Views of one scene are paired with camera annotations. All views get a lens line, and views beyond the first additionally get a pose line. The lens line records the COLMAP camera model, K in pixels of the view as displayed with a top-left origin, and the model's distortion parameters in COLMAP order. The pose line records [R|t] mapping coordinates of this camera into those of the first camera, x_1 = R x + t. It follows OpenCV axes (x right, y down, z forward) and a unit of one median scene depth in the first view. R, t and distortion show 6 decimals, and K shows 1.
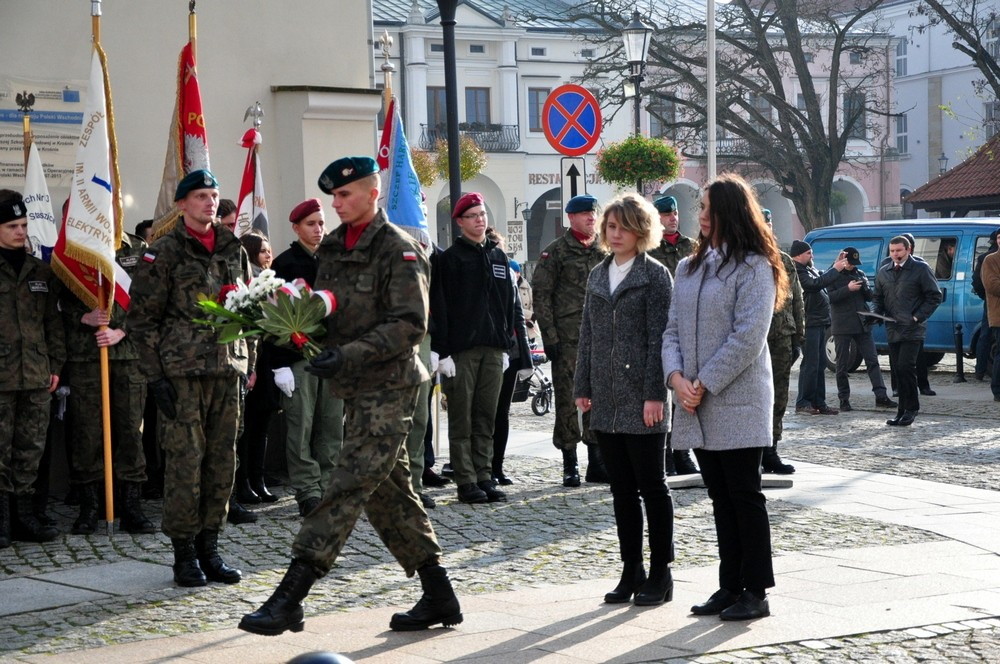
lens RADIAL K [[2097.5, 0, 500.0], [0, 2097.5, 332.0], [0, 0, 1]] dist [0.337668, 2.090172]
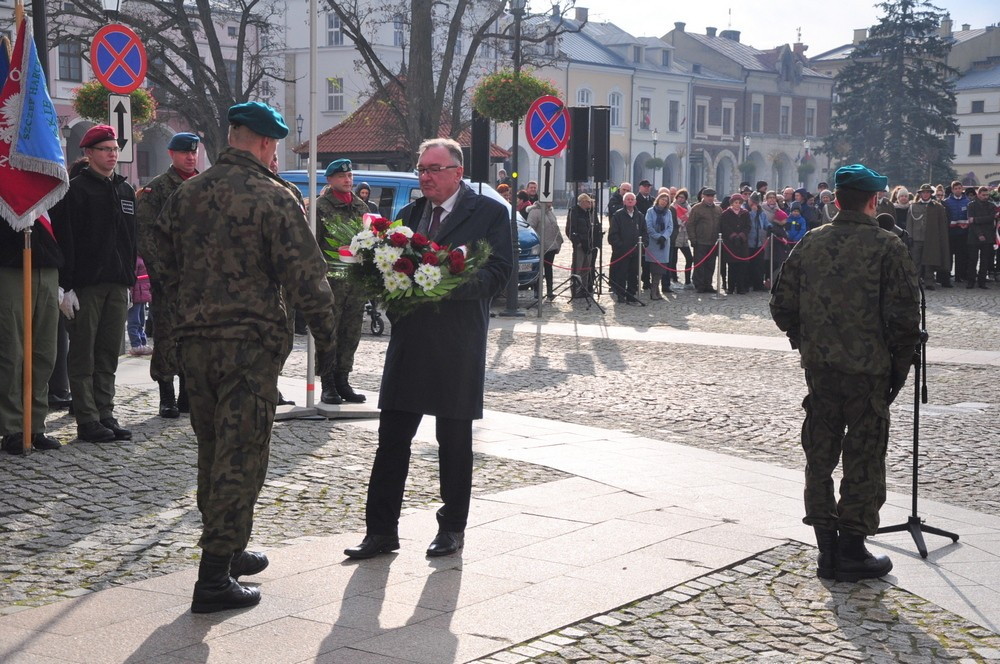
lens RADIAL K [[1630.2, 0, 497.9], [0, 1630.2, 332.0], [0, 0, 1]] dist [0.201145, 0.618667]
pose [[0.937088, 0.019316, 0.348558, -0.094883], [-0.037016, 0.998337, 0.044191, -0.009958], [-0.347125, -0.054313, 0.936245, 0.185694]]
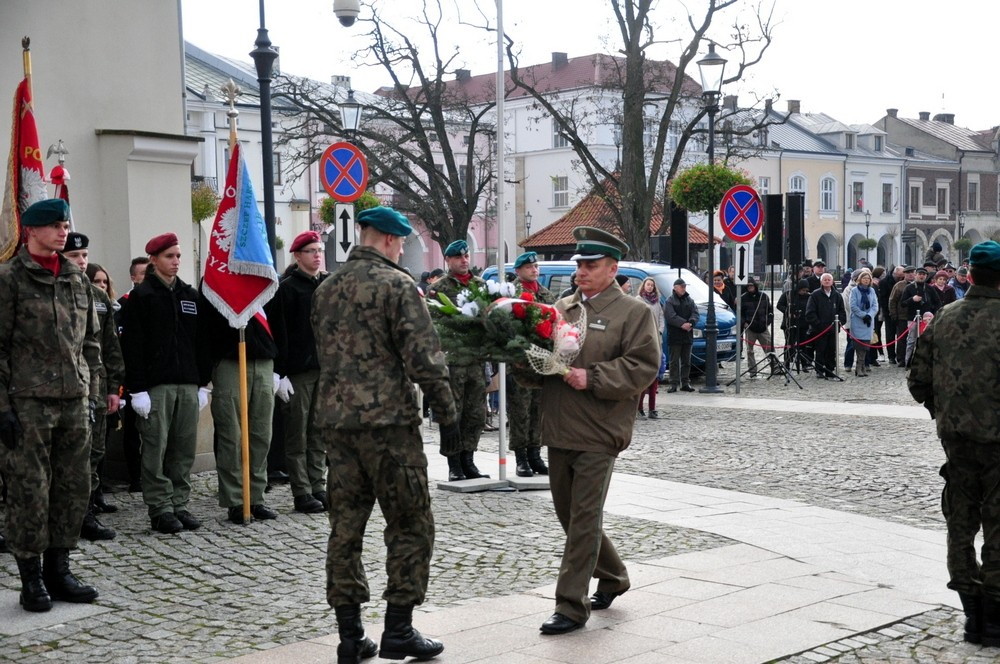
lens RADIAL K [[1527.2, 0, 501.6], [0, 1527.2, 345.8], [0, 0, 1]] dist [0.180242, 0.463880]
pose [[0.977896, 0.011080, 0.208798, -0.073105], [-0.012519, 0.999906, 0.005569, -0.010428], [-0.208716, -0.008060, 0.977943, 0.168679]]
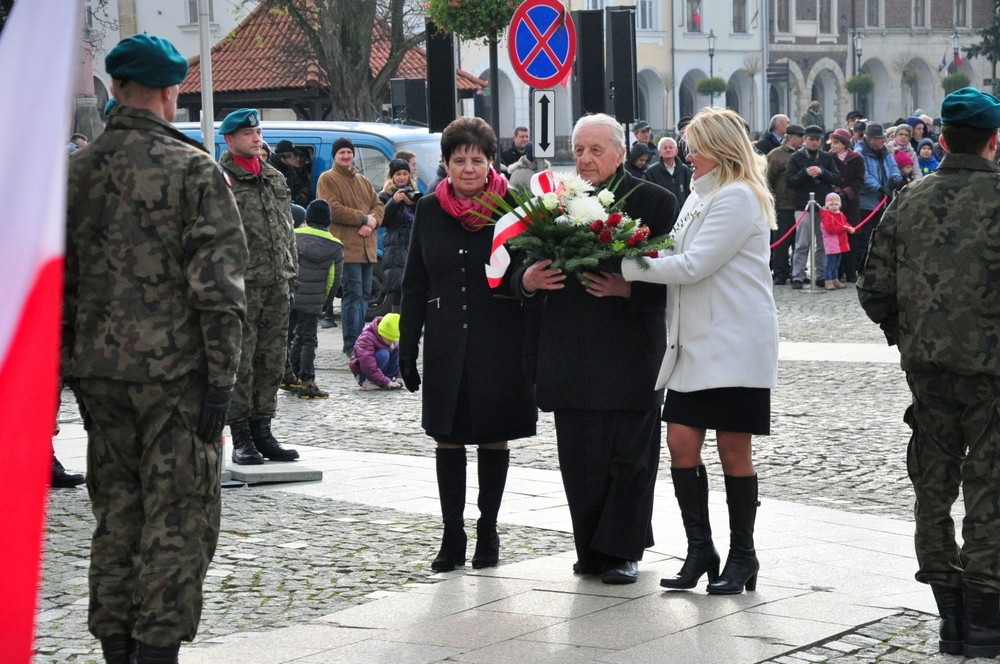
lens RADIAL K [[2615.1, 0, 502.5], [0, 2615.1, 349.0], [0, 0, 1]] dist [0.673868, 0.839493]
pose [[0.933300, -0.021544, 0.358450, -0.131316], [0.008712, 0.999263, 0.037373, -0.008117], [-0.358992, -0.031758, 0.932800, 0.097826]]
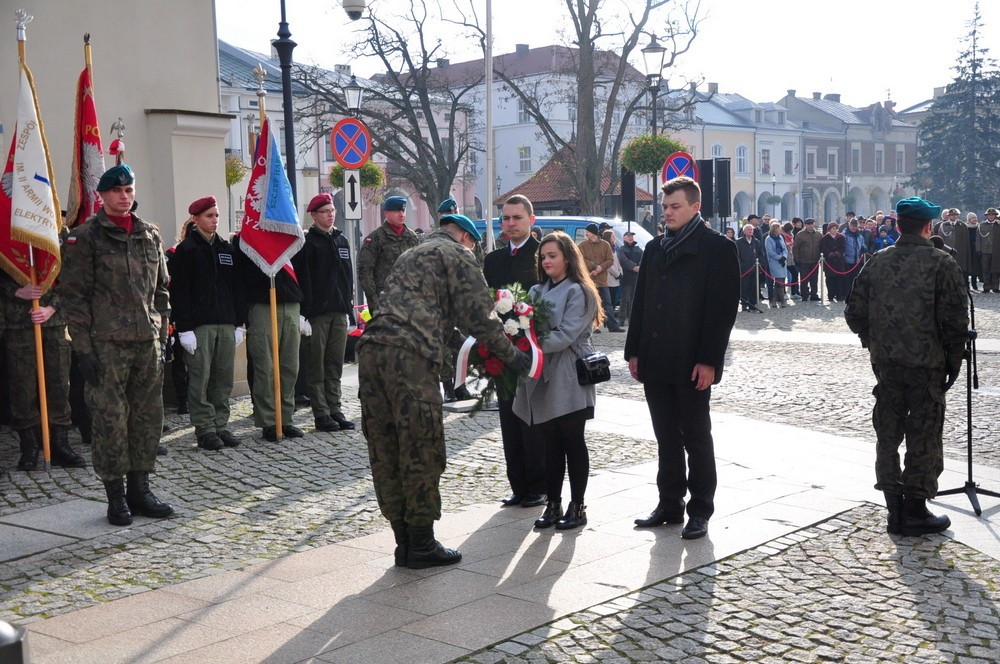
lens RADIAL K [[1244.9, 0, 500.0], [0, 1244.9, 332.0], [0, 0, 1]] dist [0.039273, 0.415388]
pose [[0.973711, -0.008695, 0.227622, -0.075628], [-0.001032, 0.999092, 0.042582, -0.011911], [-0.227785, -0.041697, 0.972818, 0.195777]]
